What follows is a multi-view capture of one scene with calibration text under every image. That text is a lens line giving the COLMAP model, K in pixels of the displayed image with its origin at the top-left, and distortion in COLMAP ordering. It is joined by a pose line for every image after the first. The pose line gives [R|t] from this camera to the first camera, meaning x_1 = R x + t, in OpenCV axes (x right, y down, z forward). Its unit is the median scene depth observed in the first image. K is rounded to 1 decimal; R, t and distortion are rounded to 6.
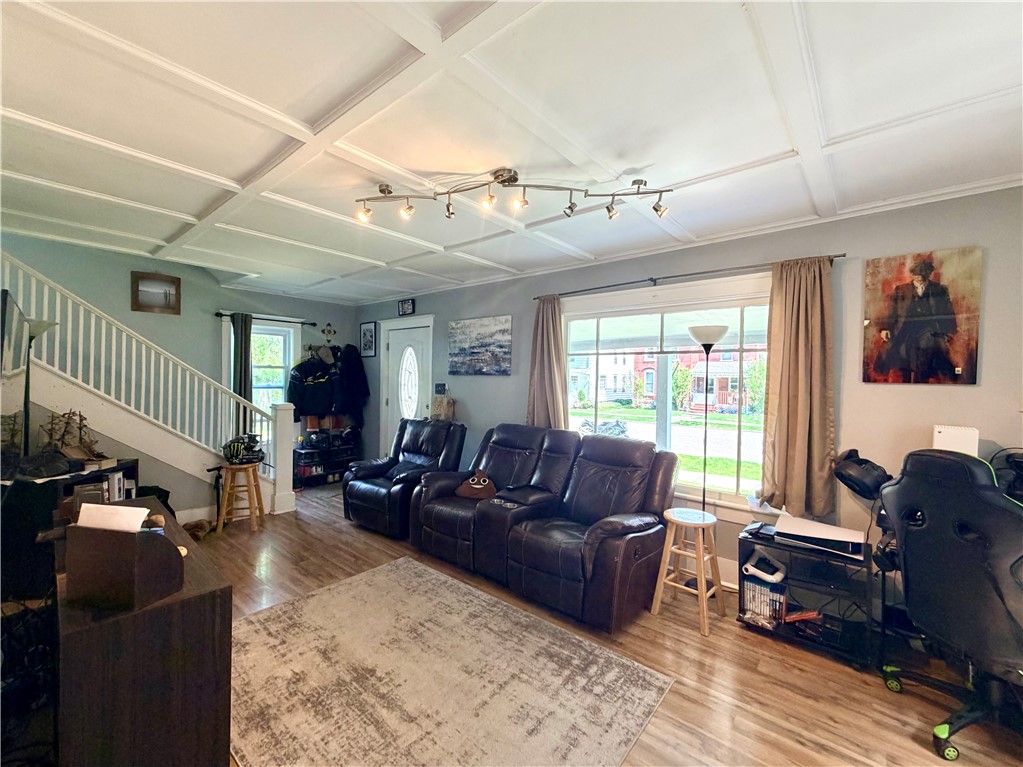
lens RADIAL K [[431.0, 0, 508.0], [0, 431.0, 384.5], [0, 0, 1]] dist [-0.000356, 0.000177]
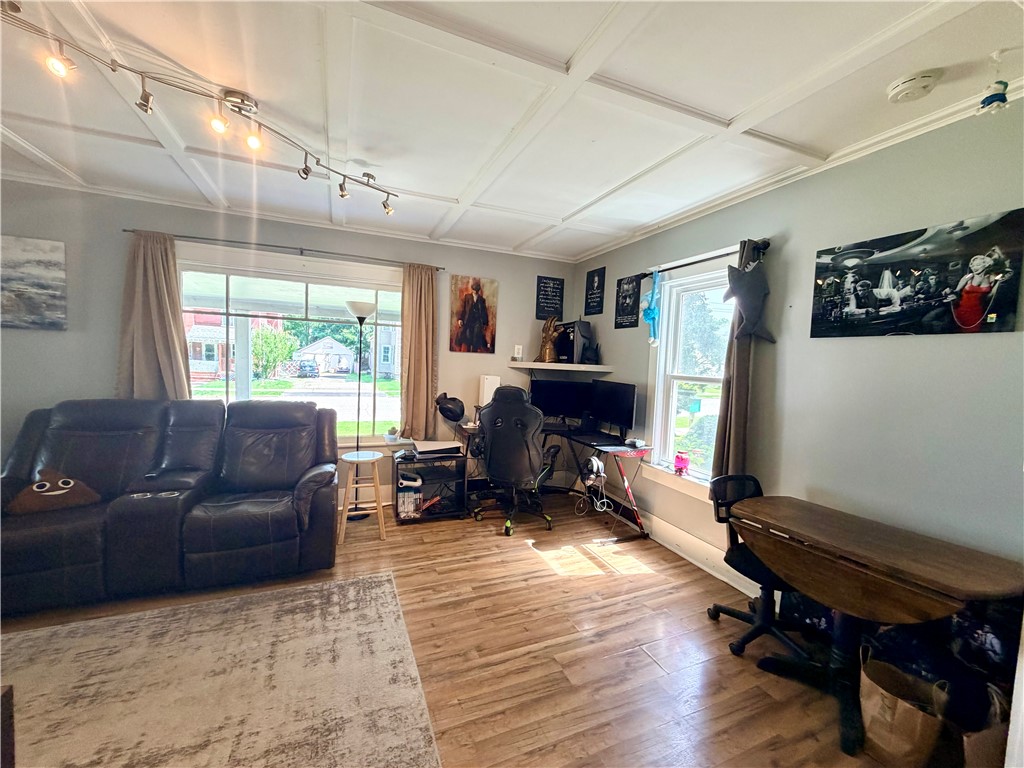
lens RADIAL K [[411.0, 0, 508.5], [0, 411.0, 385.7], [0, 0, 1]] dist [0.001565, 0.000228]
pose [[0.448054, -0.053519, 0.892403, -0.468953], [-0.018025, 0.997463, 0.068870, 0.014636], [-0.893825, -0.046943, 0.445953, 0.112821]]
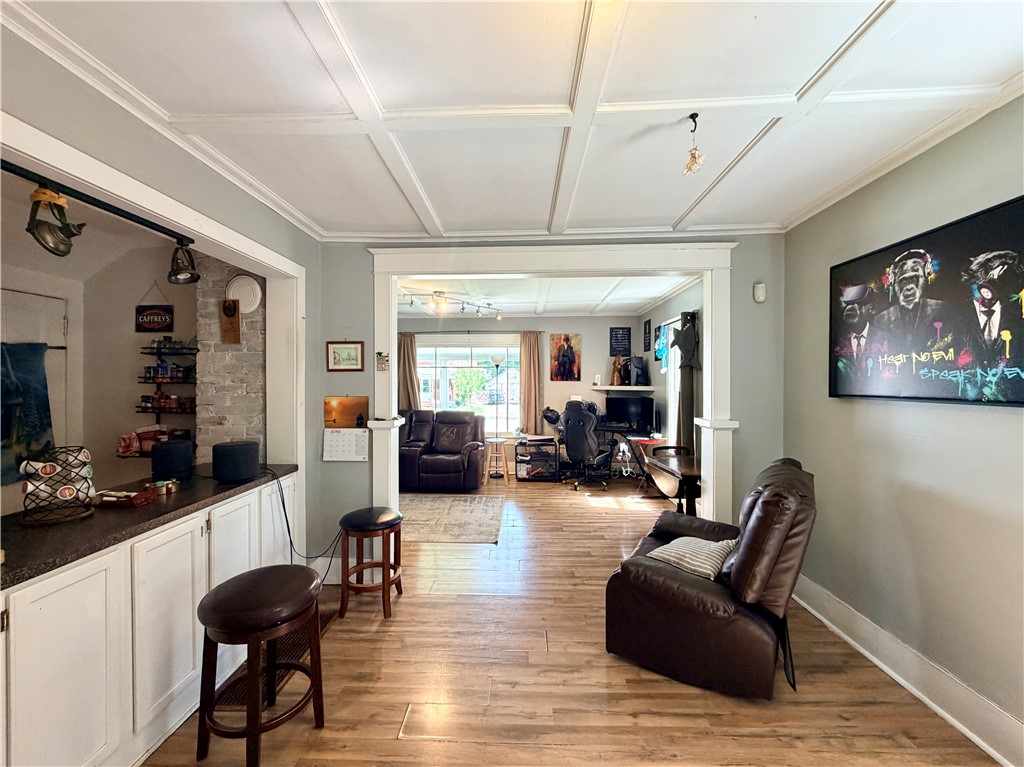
lens RADIAL K [[431.4, 0, 508.5], [0, 431.4, 384.5], [0, 0, 1]] dist [-0.000356, 0.000177]
pose [[0.782852, -0.019512, 0.621902, -1.021768], [0.022346, 0.999745, 0.003238, 0.003791], [-0.621806, 0.011362, 0.783089, -0.905455]]
